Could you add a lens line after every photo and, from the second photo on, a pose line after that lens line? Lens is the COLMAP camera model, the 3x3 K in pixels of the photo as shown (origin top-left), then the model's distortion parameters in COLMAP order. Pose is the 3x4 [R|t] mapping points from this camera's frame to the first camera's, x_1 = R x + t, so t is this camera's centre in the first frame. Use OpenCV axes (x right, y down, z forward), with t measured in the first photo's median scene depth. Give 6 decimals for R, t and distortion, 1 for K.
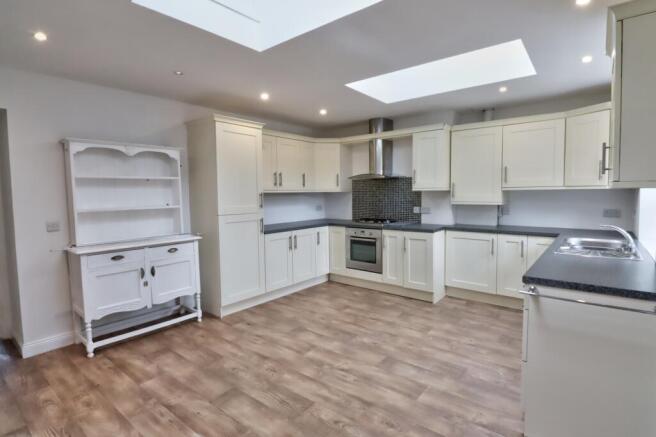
lens RADIAL K [[312.0, 0, 329.3], [0, 312.0, 210.2], [0, 0, 1]] dist [0.001588, -0.008751]
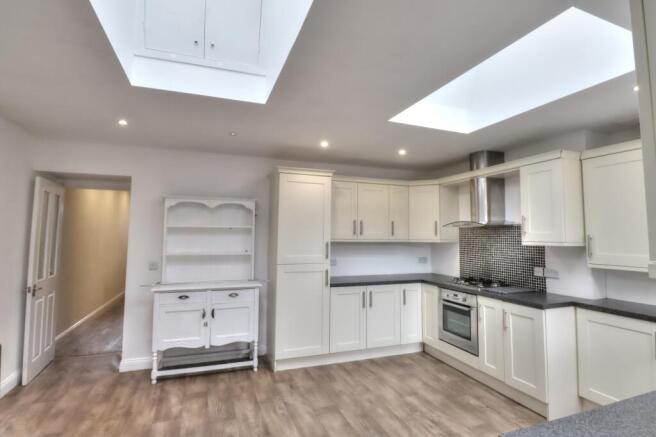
lens RADIAL K [[320.5, 0, 329.9], [0, 320.5, 212.9], [0, 0, 1]] dist [0.001710, -0.009482]
pose [[0.871867, -0.015896, -0.489485, 0.267587], [-0.047600, 0.991990, -0.117001, -0.031033], [0.487425, 0.125309, 0.864127, 0.153672]]
